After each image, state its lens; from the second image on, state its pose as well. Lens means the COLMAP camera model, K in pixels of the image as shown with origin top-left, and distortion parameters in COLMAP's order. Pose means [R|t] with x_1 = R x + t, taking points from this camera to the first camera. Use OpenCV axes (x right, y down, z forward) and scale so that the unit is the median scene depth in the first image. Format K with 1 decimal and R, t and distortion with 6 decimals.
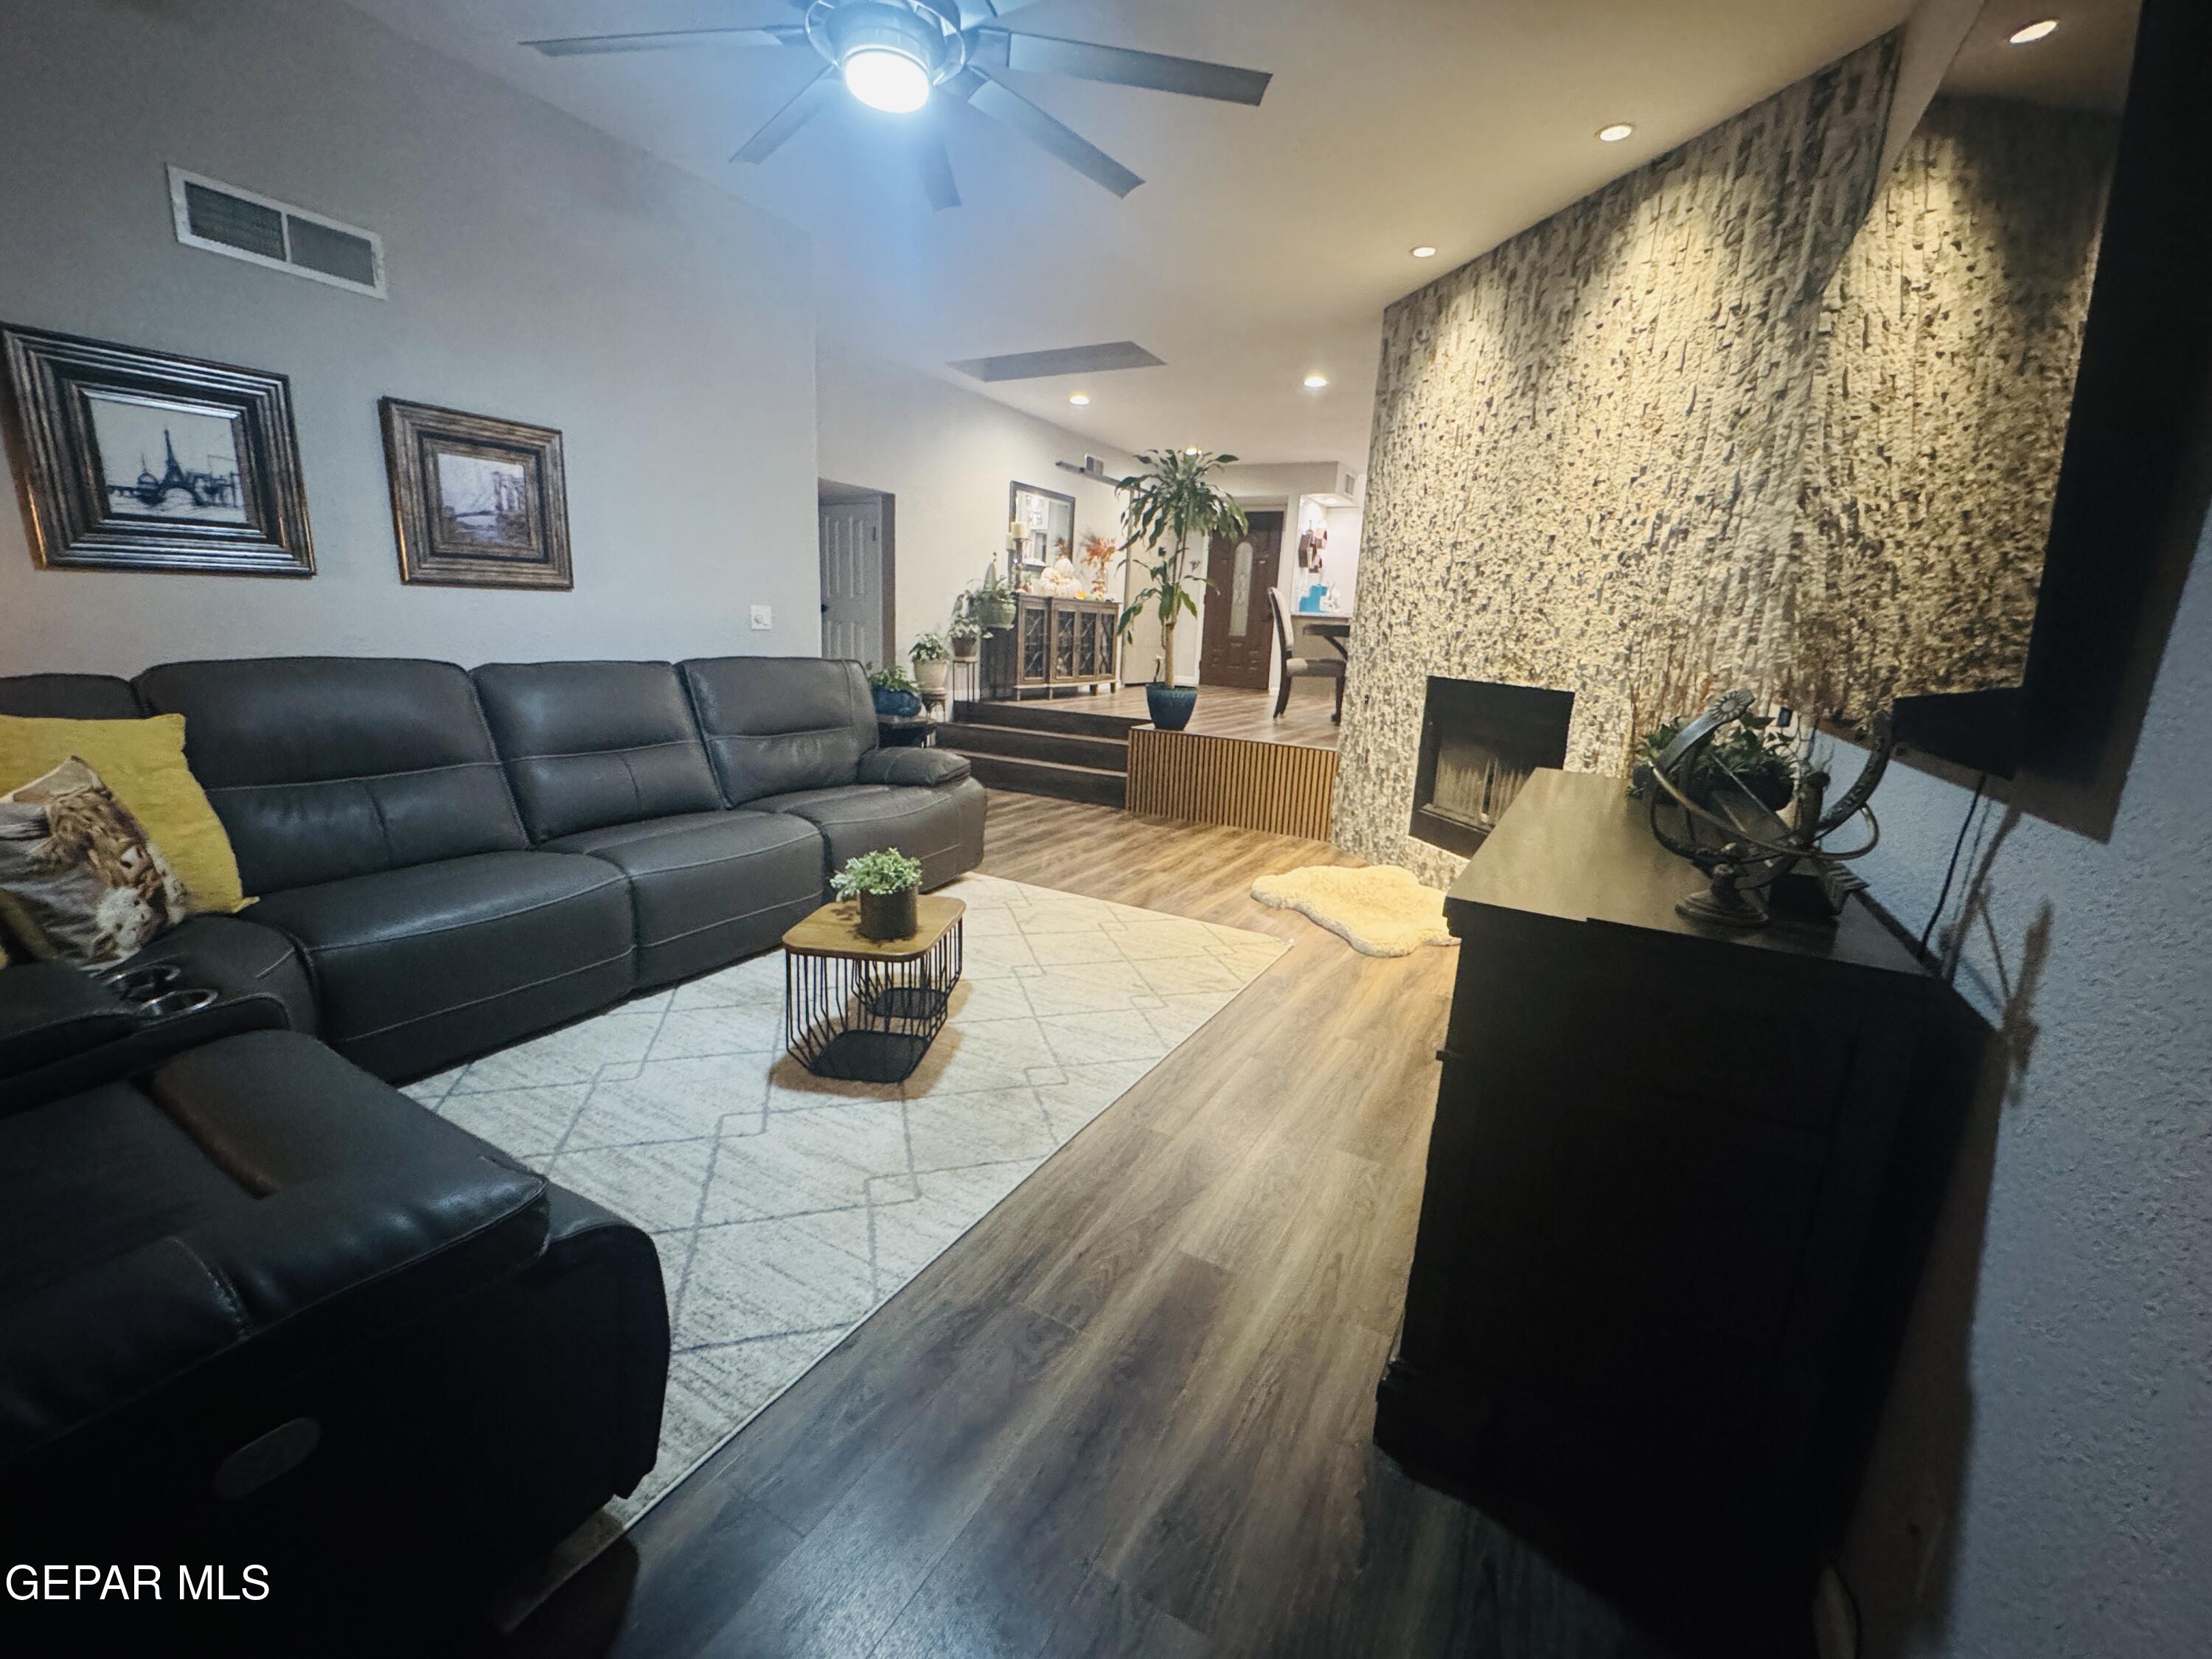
lens RADIAL K [[884.8, 0, 1105.0], [0, 884.8, 826.5], [0, 0, 1]] dist [-0.004065, 0.000133]
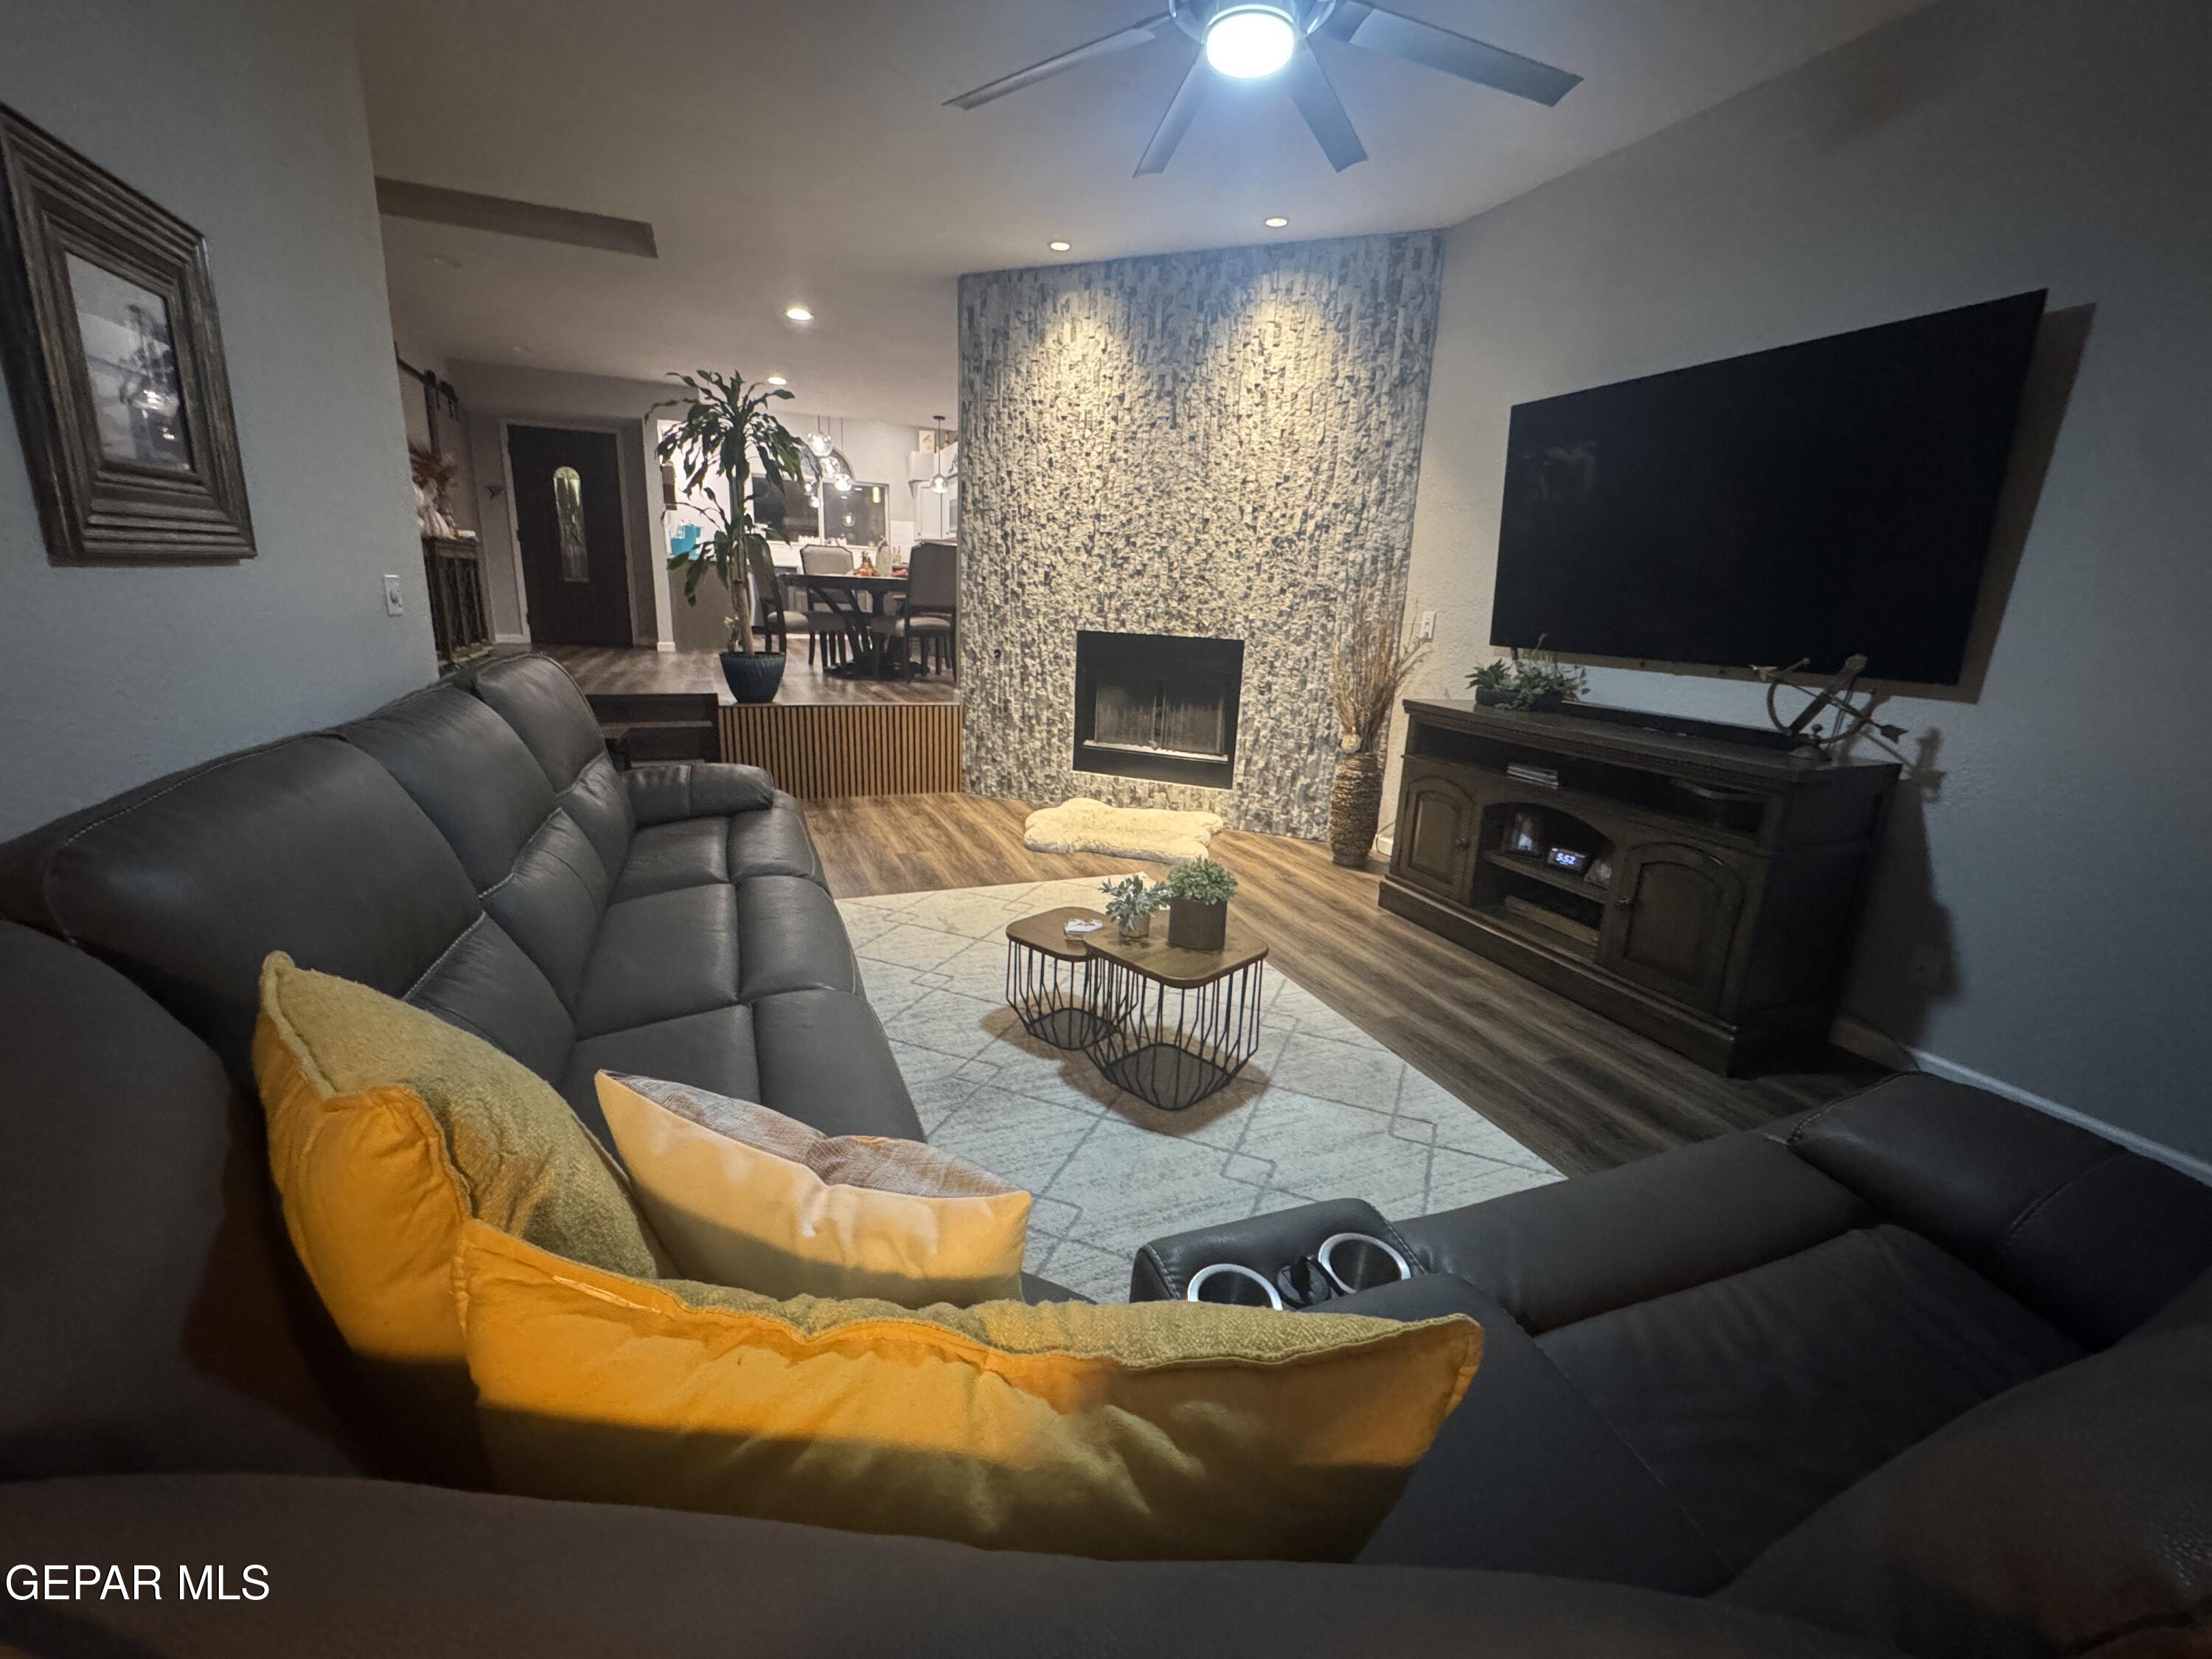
lens RADIAL K [[884.8, 0, 1105.0], [0, 884.8, 826.5], [0, 0, 1]] dist [-0.004065, 0.000133]
pose [[0.634663, -0.217930, 0.741424, -0.664889], [0.162563, 0.975595, 0.147606, -0.108569], [-0.755497, 0.026848, 0.654602, 0.287519]]
